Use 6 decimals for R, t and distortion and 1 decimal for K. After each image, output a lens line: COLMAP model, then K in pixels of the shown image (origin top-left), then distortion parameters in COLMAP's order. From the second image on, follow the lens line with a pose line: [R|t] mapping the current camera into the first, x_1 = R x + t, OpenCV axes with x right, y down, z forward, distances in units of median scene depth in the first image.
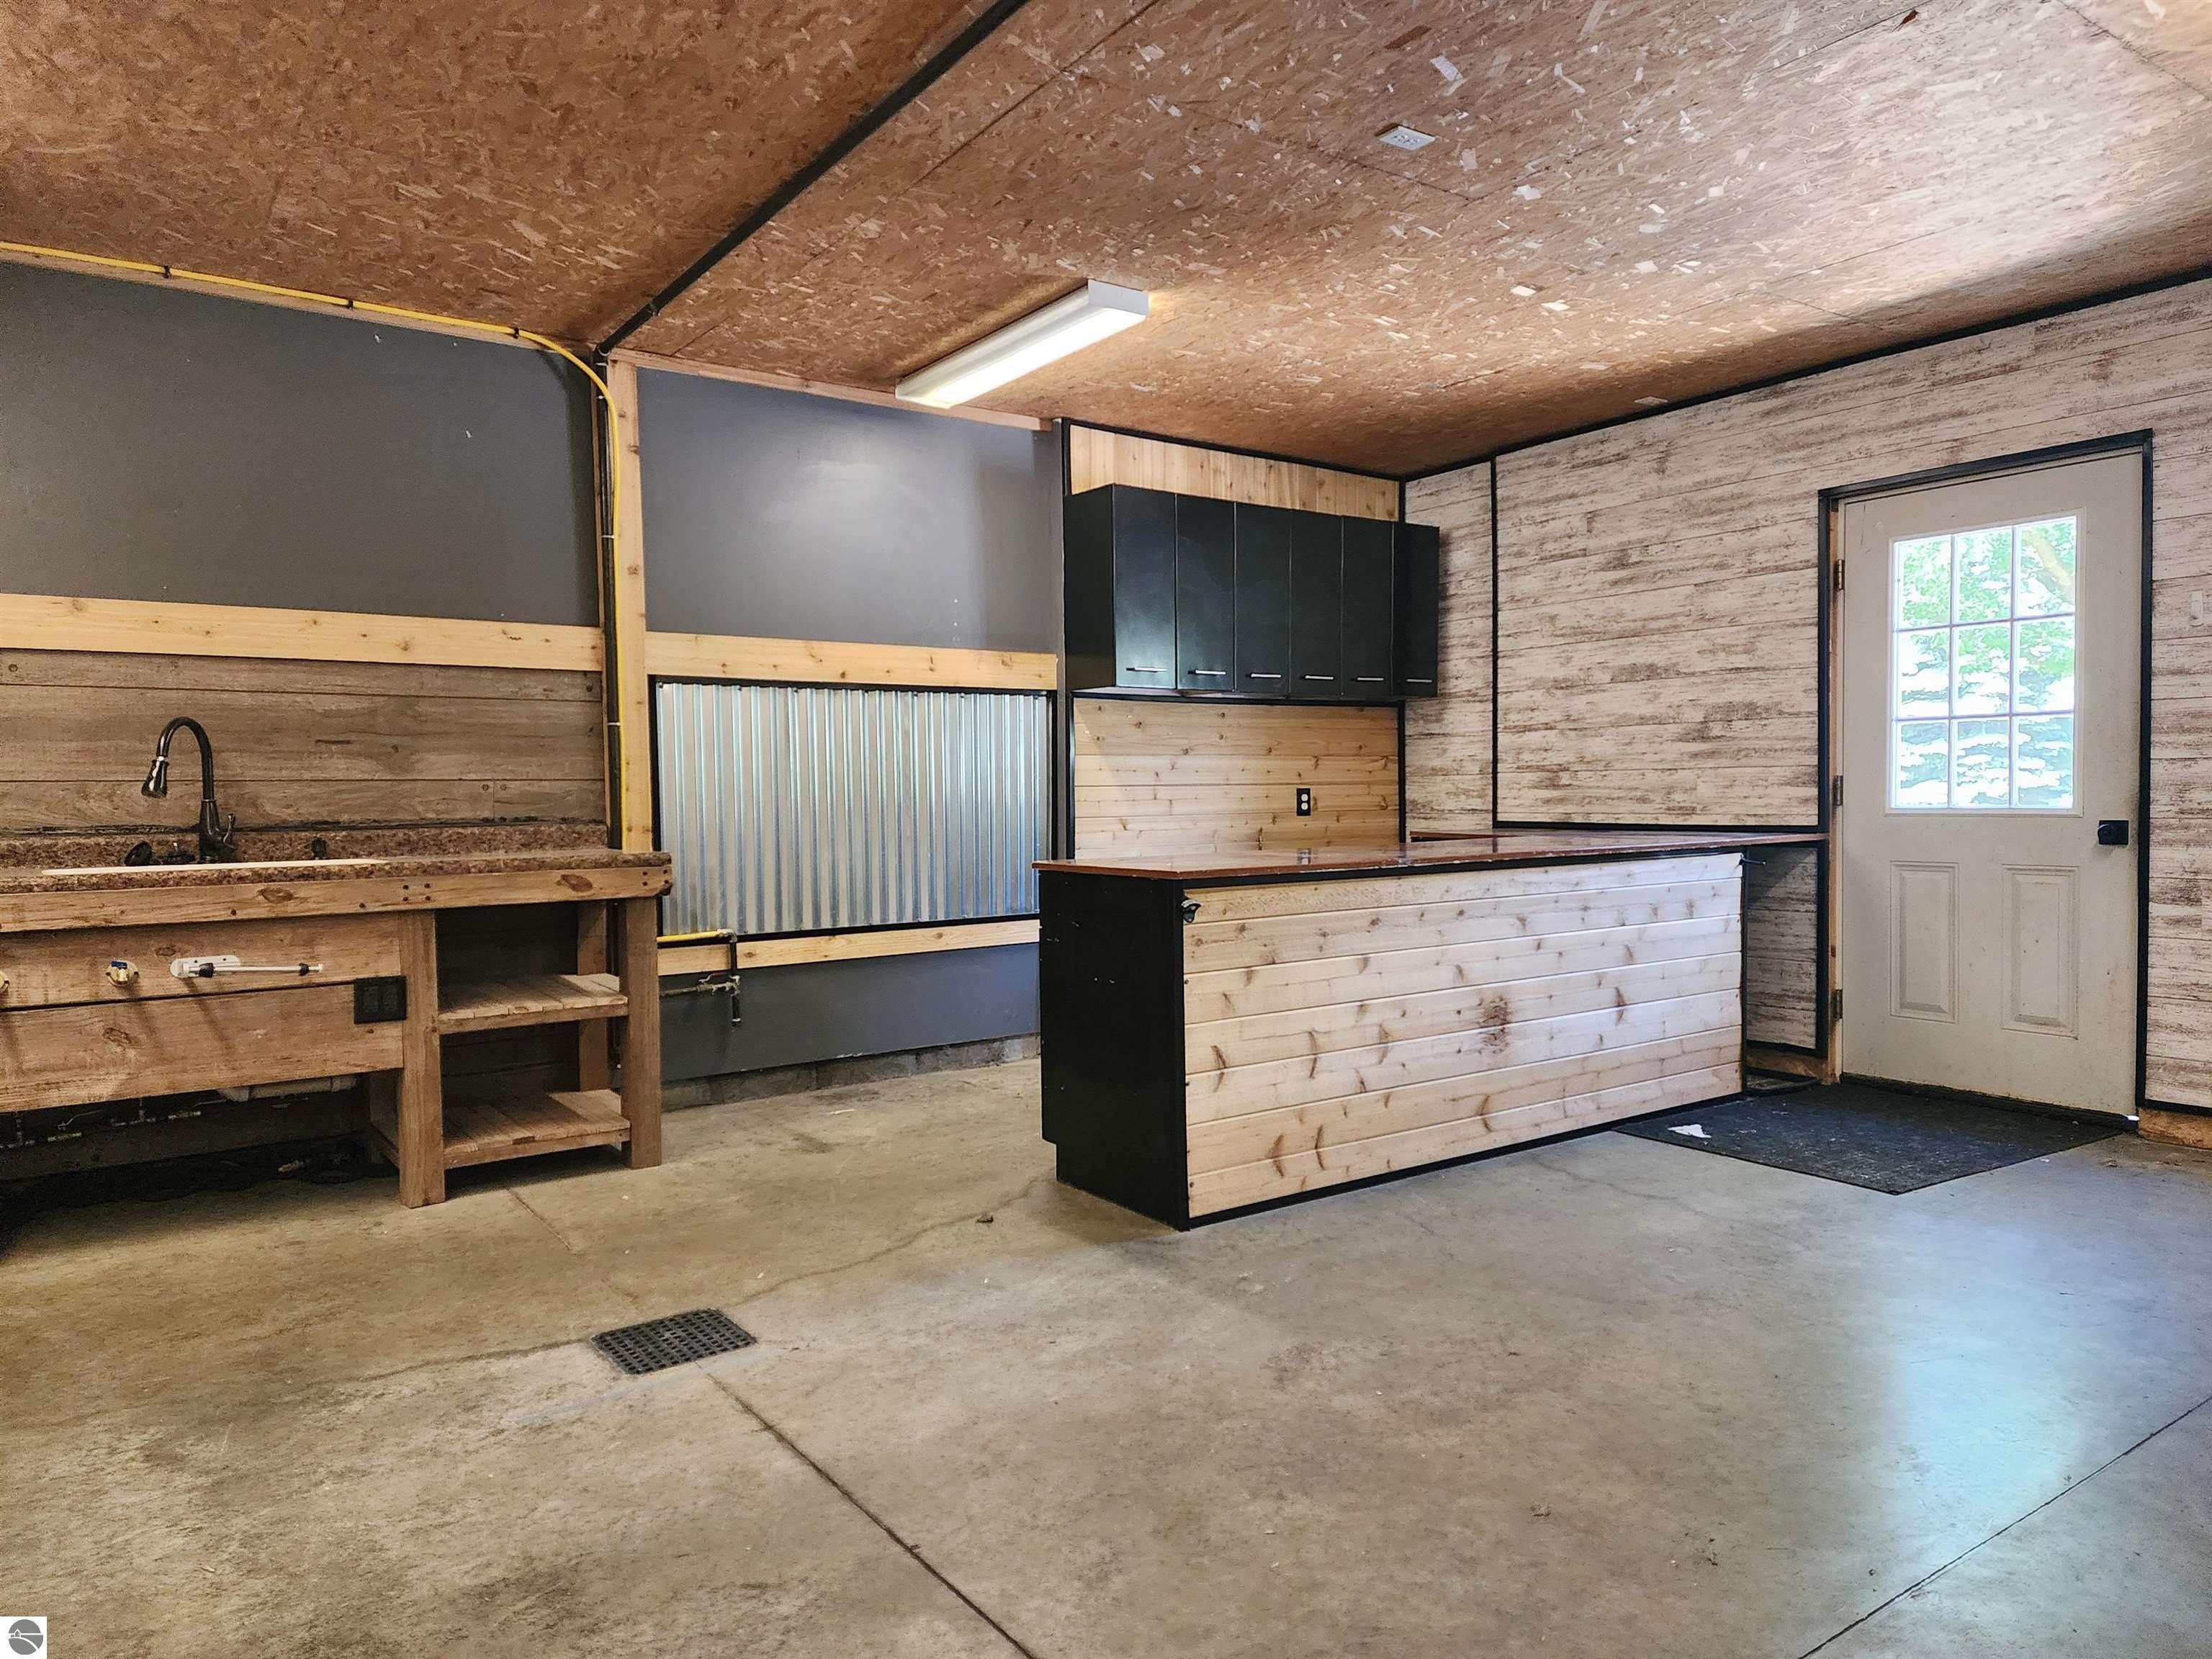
lens RADIAL K [[1460.9, 0, 1112.3], [0, 1460.9, 847.0], [0, 0, 1]] dist [0.087553, -0.077866]
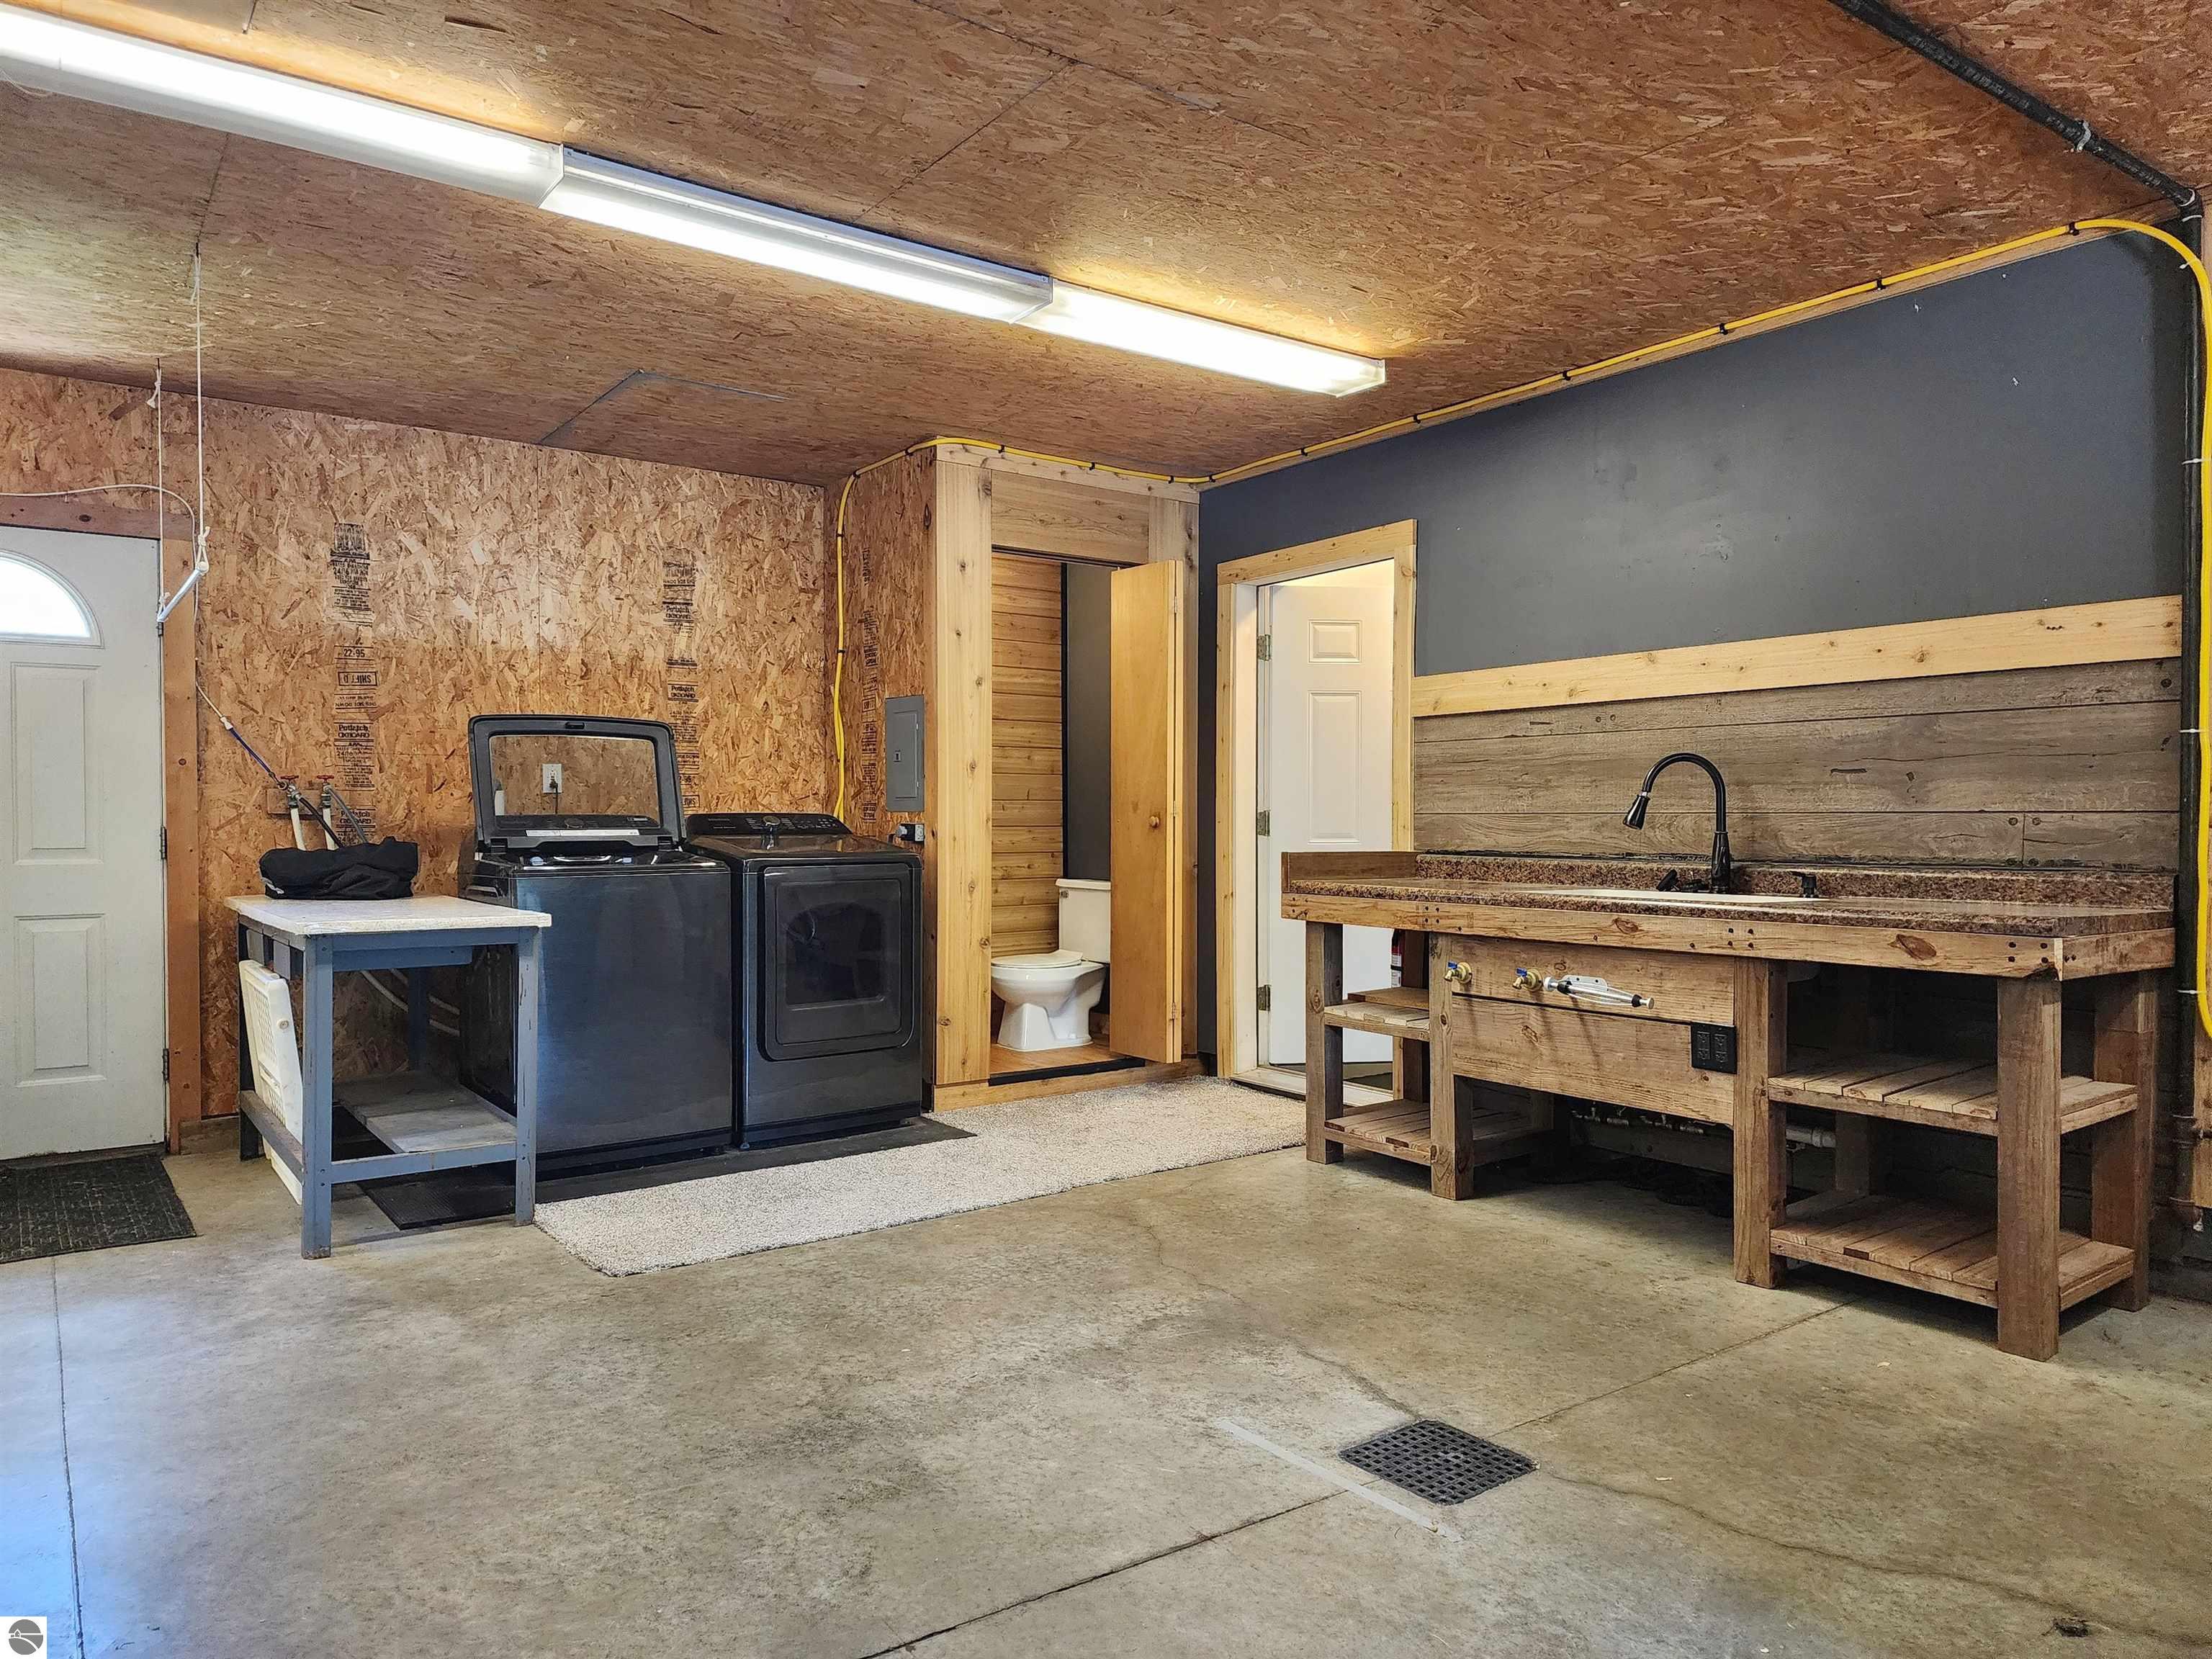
lens RADIAL K [[1460.9, 0, 1112.3], [0, 1460.9, 847.0], [0, 0, 1]] dist [0.087553, -0.077866]
pose [[0.021686, 0.030693, -0.999294, 0.433090], [-0.038735, 0.998804, 0.029837, -0.037365], [0.999014, 0.038061, 0.022849, 0.590576]]
